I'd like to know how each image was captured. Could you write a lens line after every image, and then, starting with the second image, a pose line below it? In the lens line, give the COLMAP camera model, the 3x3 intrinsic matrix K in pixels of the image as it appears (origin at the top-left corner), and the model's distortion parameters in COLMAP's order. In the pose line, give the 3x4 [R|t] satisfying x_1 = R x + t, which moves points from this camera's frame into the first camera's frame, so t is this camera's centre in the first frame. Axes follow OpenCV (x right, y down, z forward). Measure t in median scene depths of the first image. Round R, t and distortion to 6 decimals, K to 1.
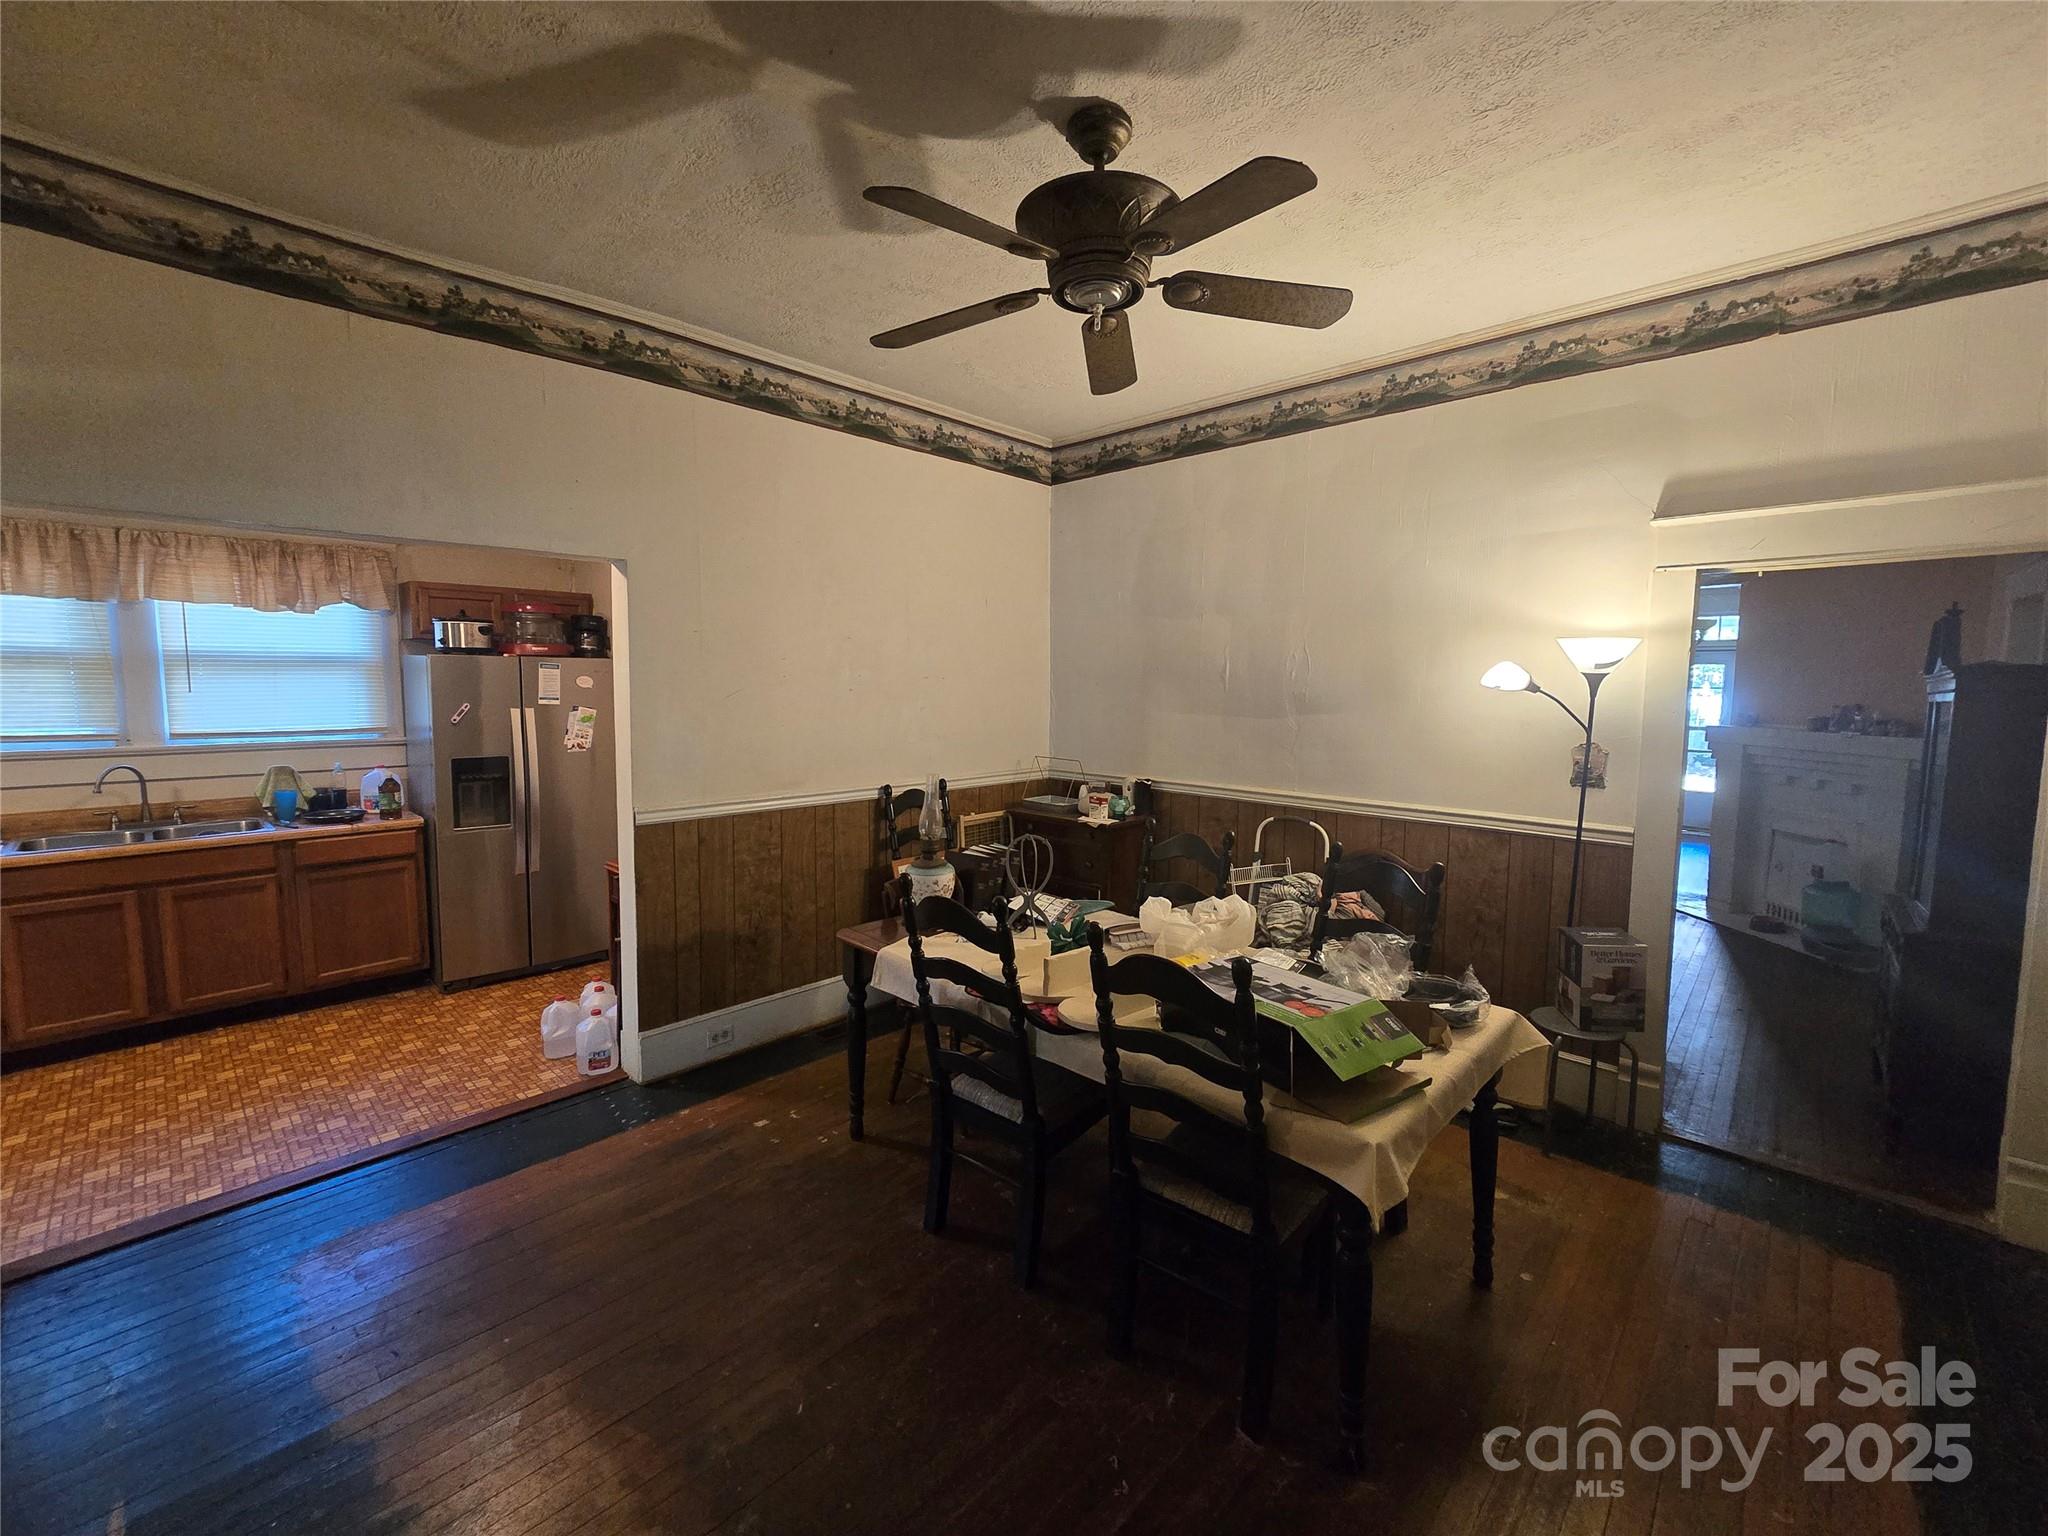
lens RADIAL K [[840.0, 0, 1028.7], [0, 840.0, 761.5], [0, 0, 1]] dist [0.001519, -0.000290]
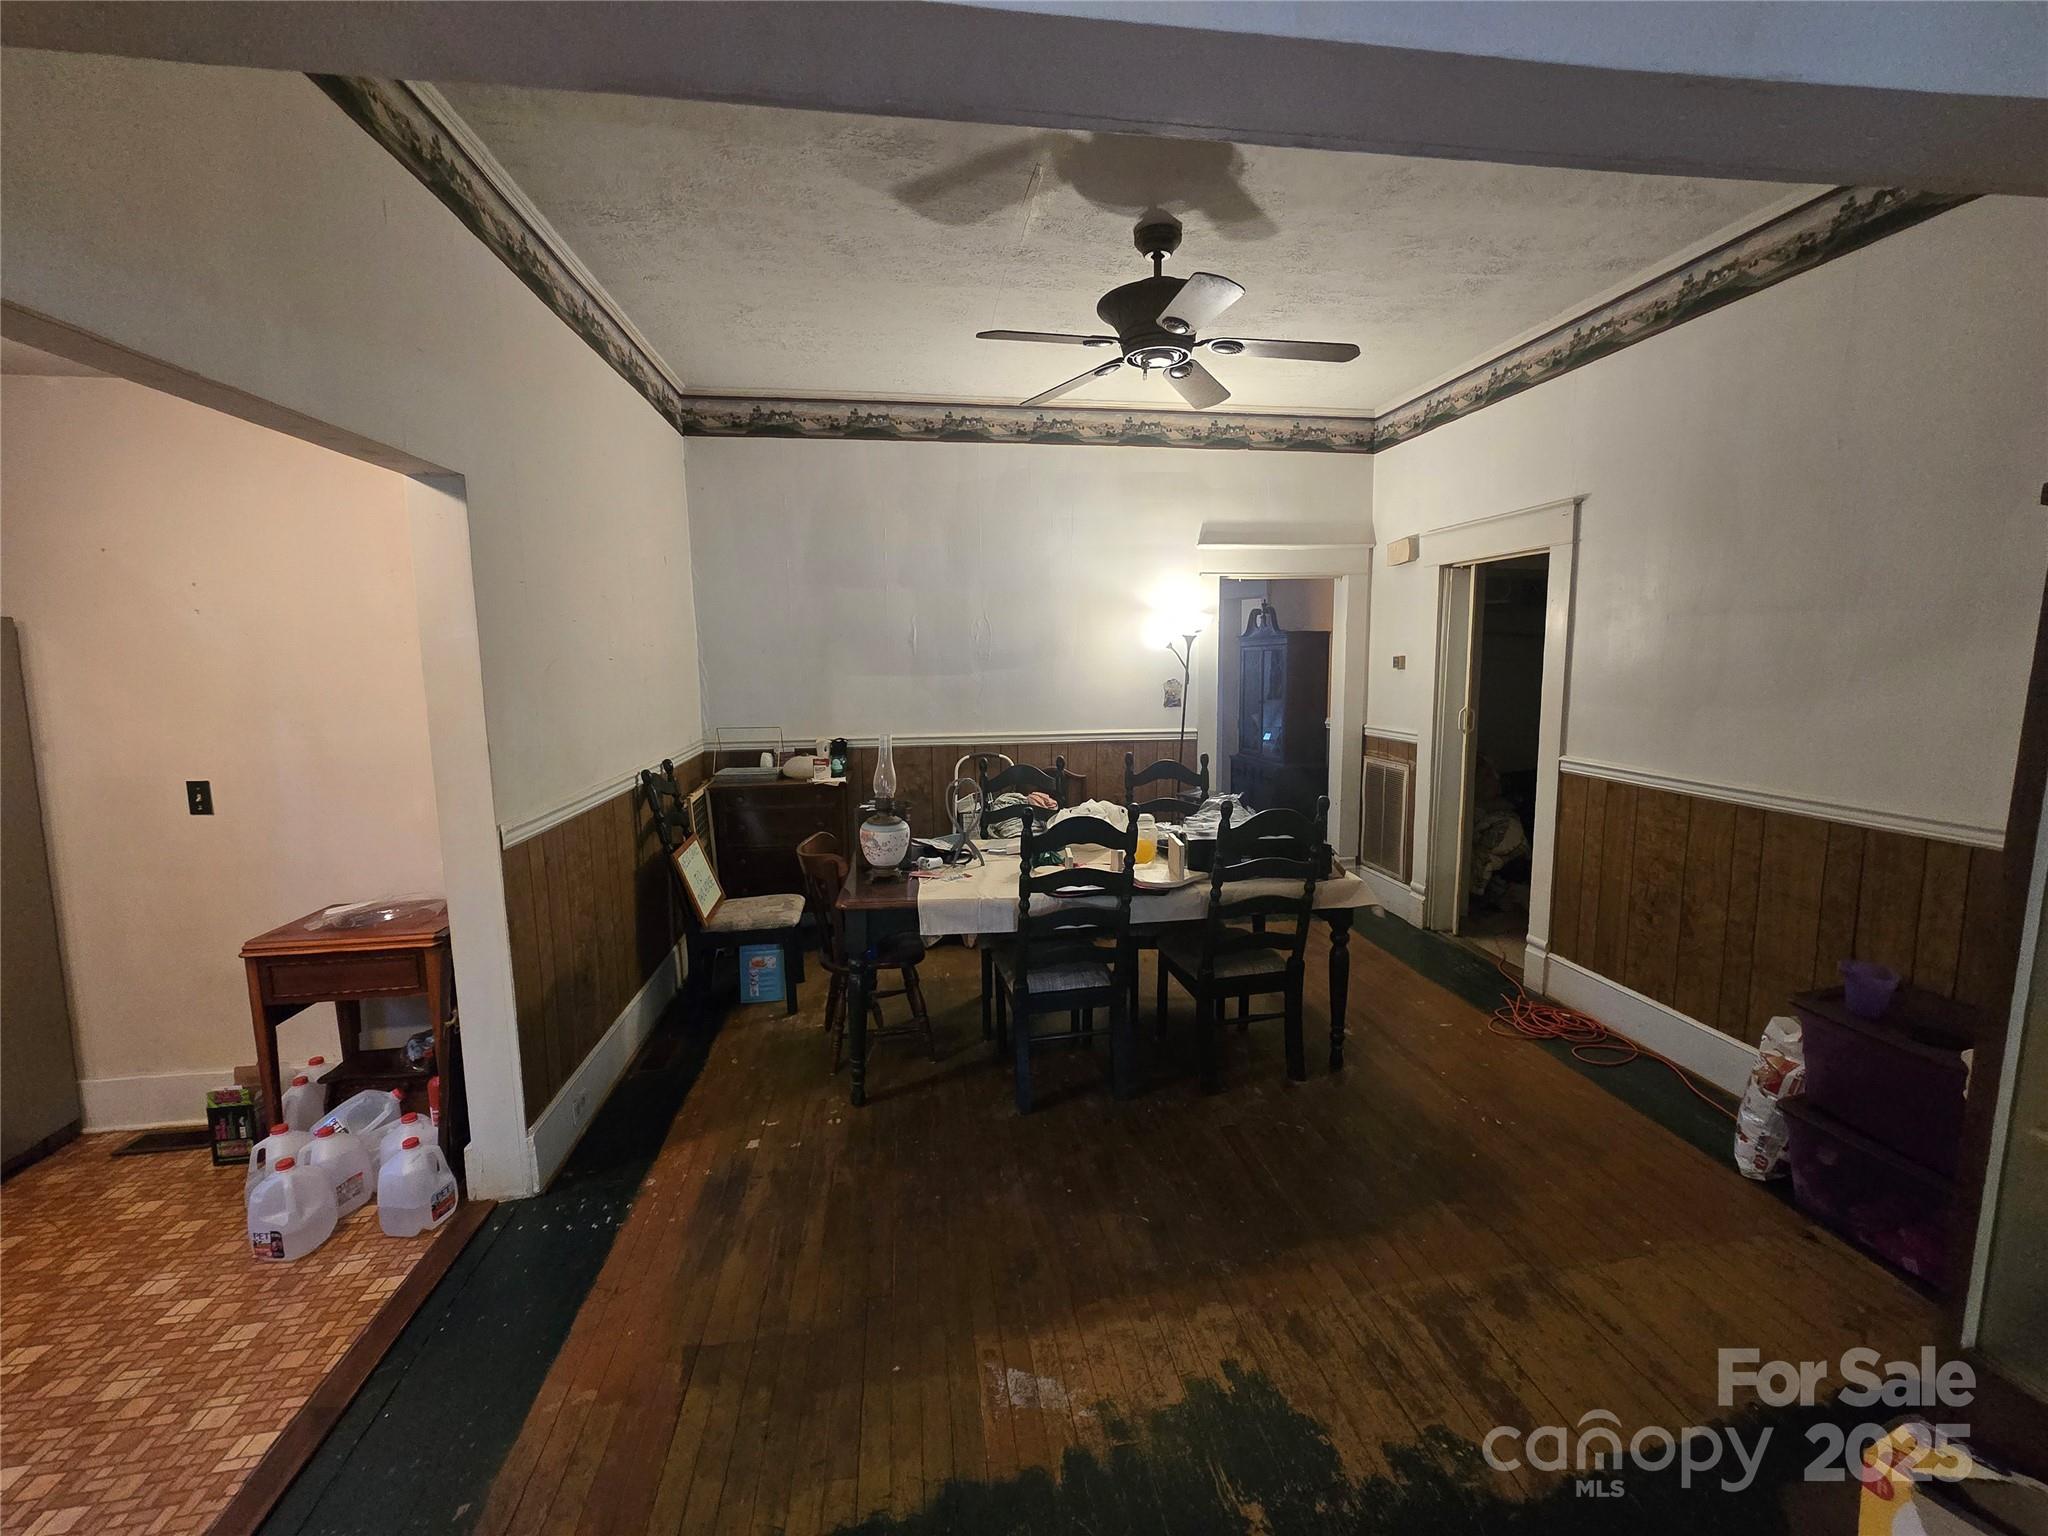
lens RADIAL K [[840.0, 0, 1033.7], [0, 840.0, 761.4], [0, 0, 1]] dist [0.001519, -0.000290]
pose [[0.619697, -0.116858, 0.776093, -0.709489], [0.089730, 0.992918, 0.077858, -0.014186], [-0.779695, 0.021390, 0.625794, 0.183435]]
